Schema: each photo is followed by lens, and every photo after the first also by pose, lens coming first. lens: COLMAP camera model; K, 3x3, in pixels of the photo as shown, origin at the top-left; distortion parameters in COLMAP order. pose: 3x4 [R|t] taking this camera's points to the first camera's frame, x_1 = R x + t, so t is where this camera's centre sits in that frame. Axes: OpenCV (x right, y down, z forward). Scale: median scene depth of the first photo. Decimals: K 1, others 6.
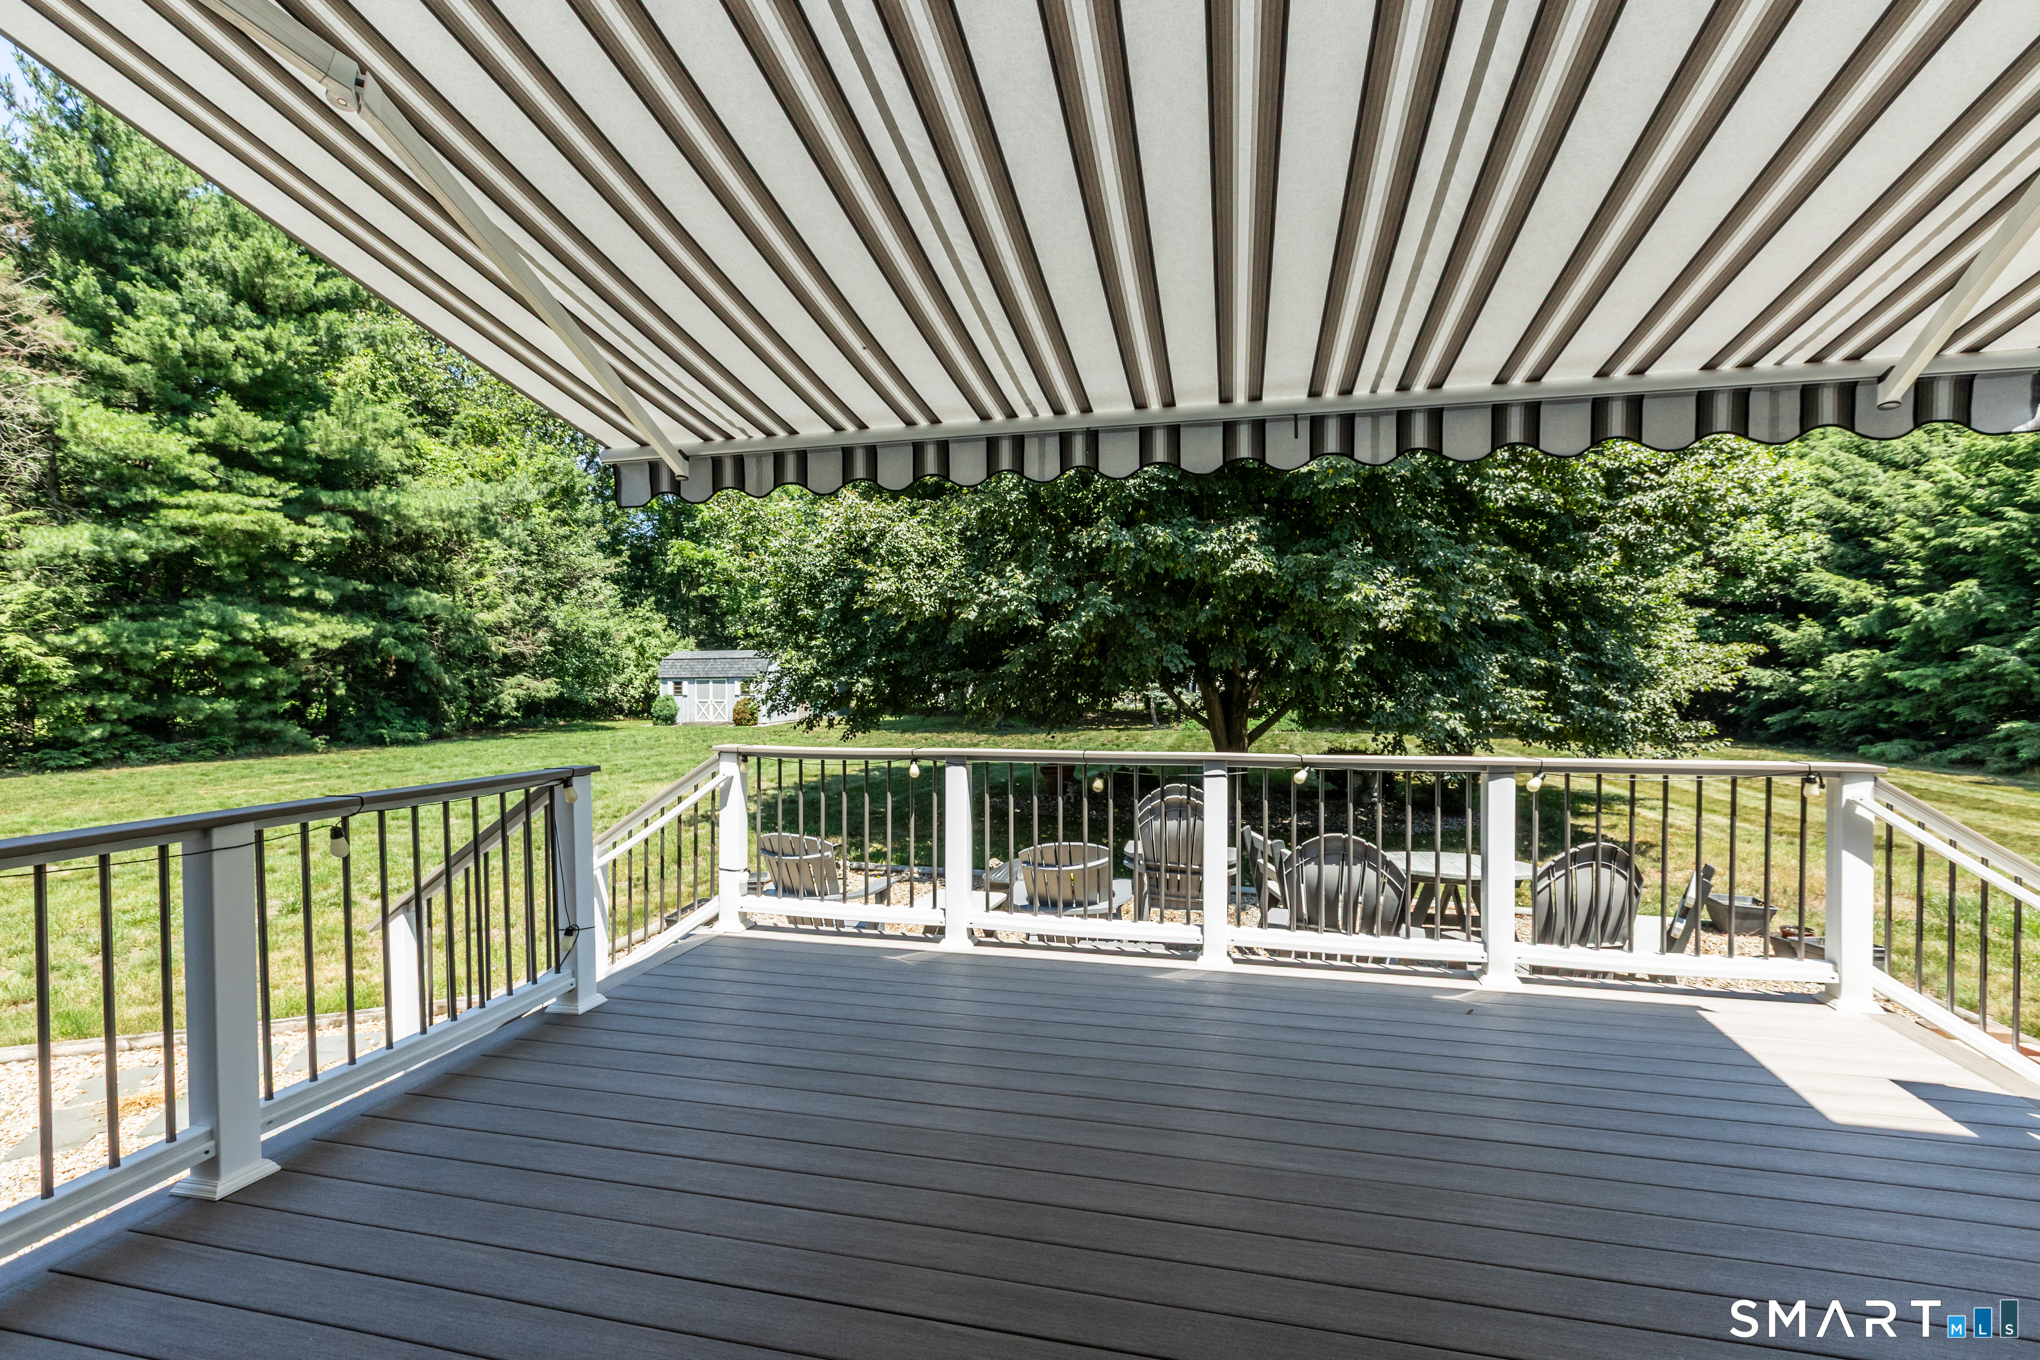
lens RADIAL K [[910.5, 0, 1019.7], [0, 910.5, 717.7], [0, 0, 1]] dist [0.001188, 0.000225]
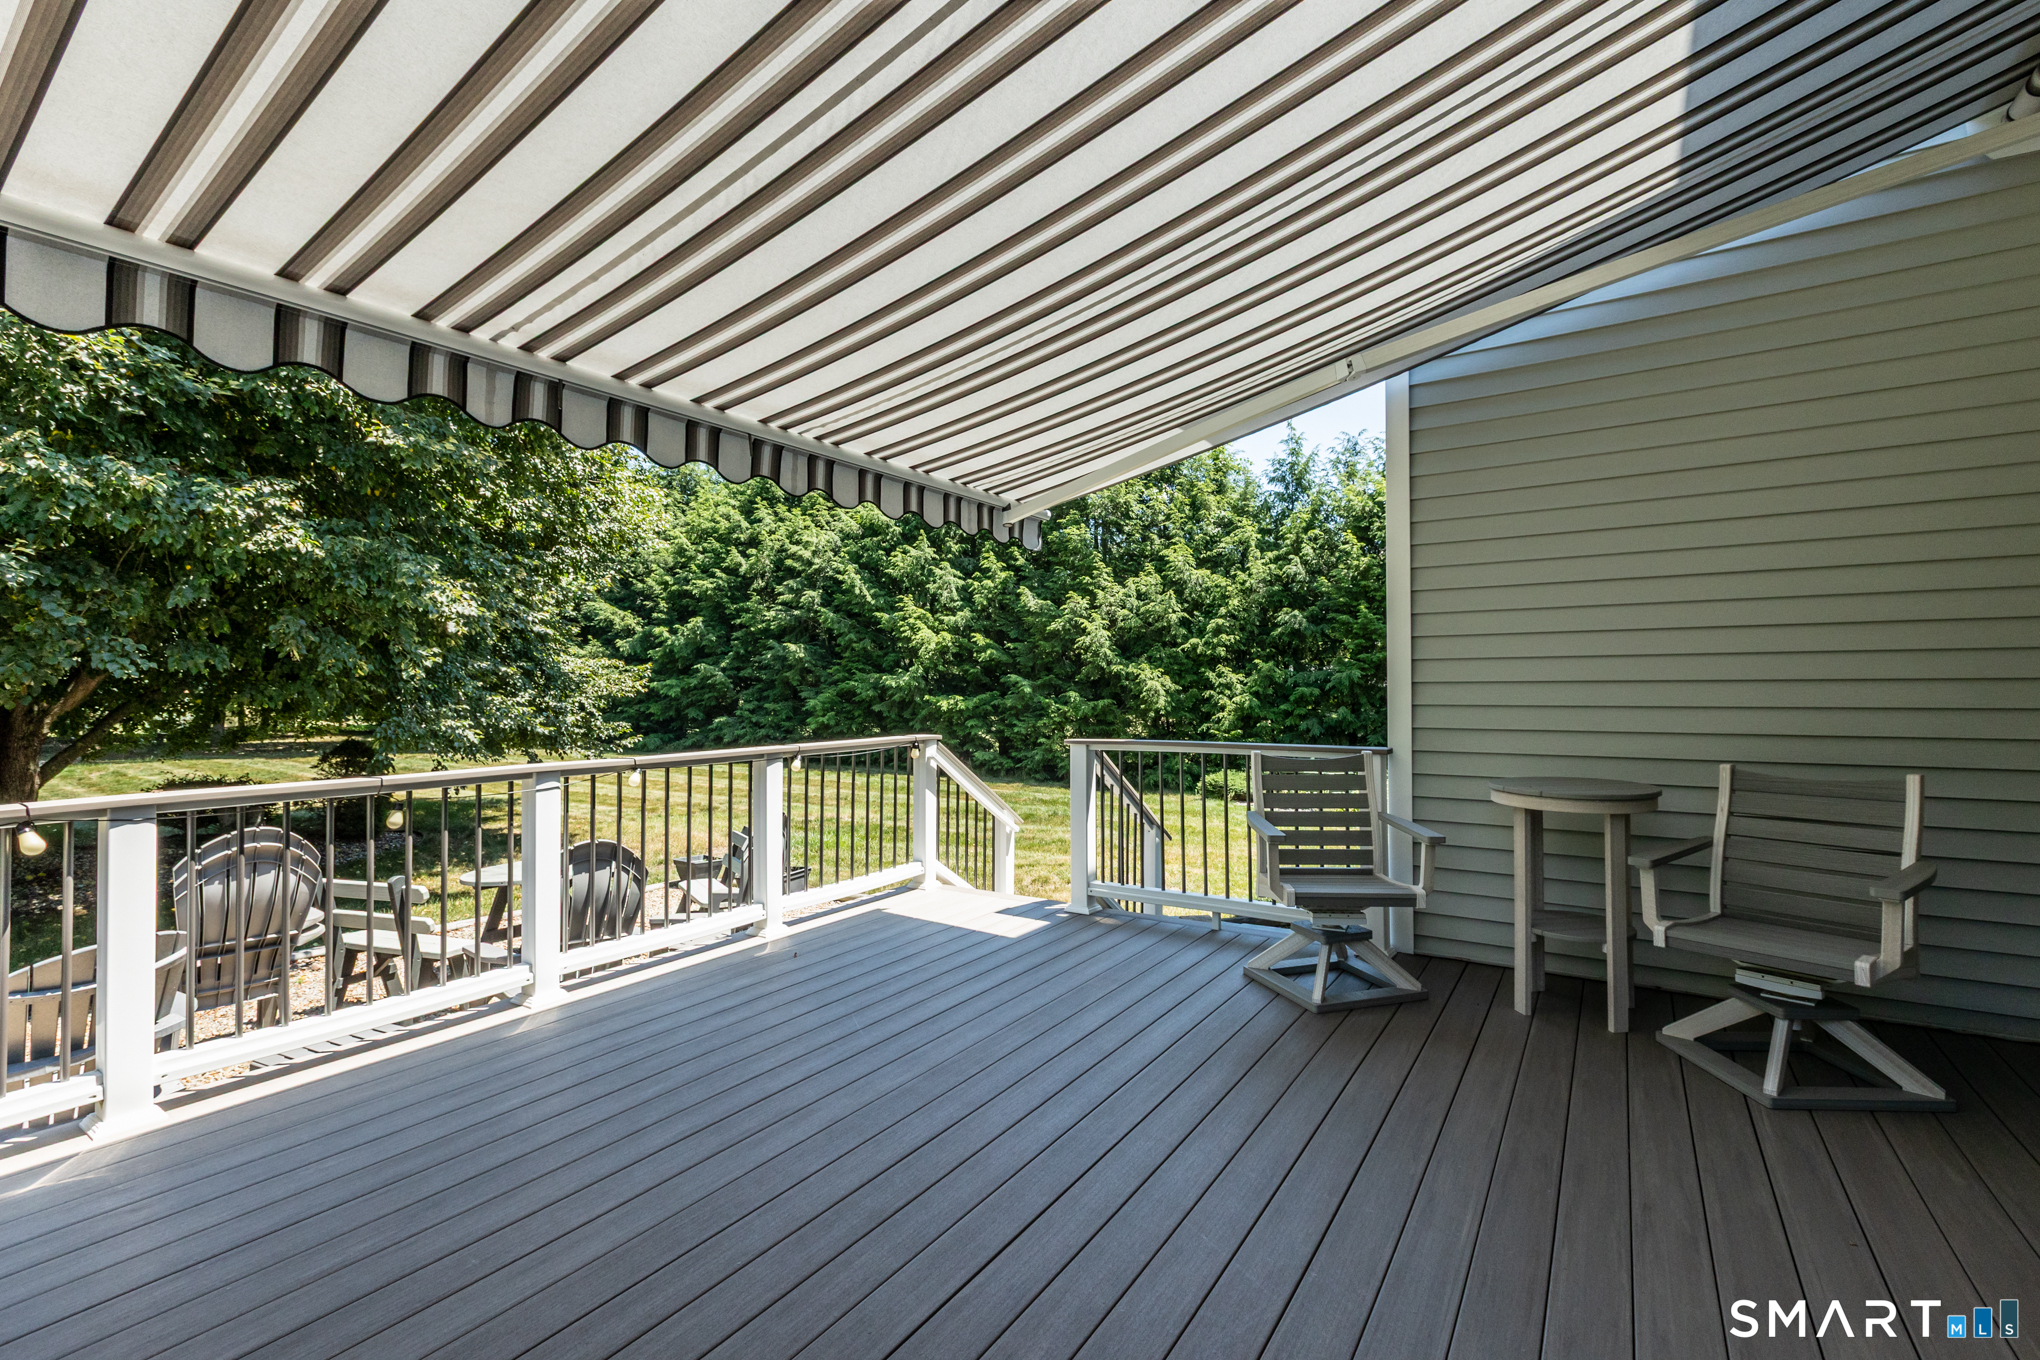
lens RADIAL K [[912.1, 0, 1020.0], [0, 912.1, 680.0], [0, 0, 1]] dist [-0.000453, -0.000109]
pose [[0.340250, 0.003806, 0.940327, -0.108316], [0.048310, 0.998600, -0.021523, -0.000330], [-0.939093, 0.052750, 0.339590, 0.061047]]
